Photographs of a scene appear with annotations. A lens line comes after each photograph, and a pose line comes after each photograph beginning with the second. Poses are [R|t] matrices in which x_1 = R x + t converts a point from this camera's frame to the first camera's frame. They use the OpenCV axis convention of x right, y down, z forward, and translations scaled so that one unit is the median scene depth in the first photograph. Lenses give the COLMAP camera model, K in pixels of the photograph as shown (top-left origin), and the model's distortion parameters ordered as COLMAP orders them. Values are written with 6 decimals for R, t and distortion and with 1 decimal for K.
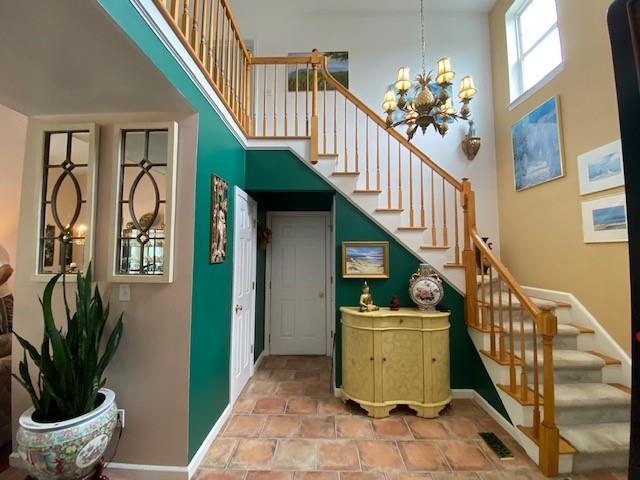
lens RADIAL K [[261.0, 0, 318.1], [0, 261.0, 236.4], [0, 0, 1]] dist [-0.014690, -0.002239]
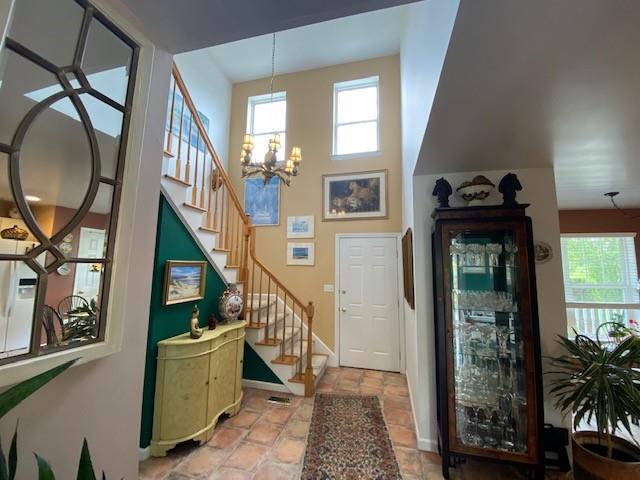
lens RADIAL K [[261.0, 0, 318.4], [0, 261.0, 239.6], [0, 0, 1]] dist [-0.014690, -0.002239]
pose [[0.230380, 0.101074, 0.967837, -0.688900], [-0.073396, 0.993563, -0.086290, -0.013412], [-0.970329, -0.051155, 0.236315, 0.380518]]
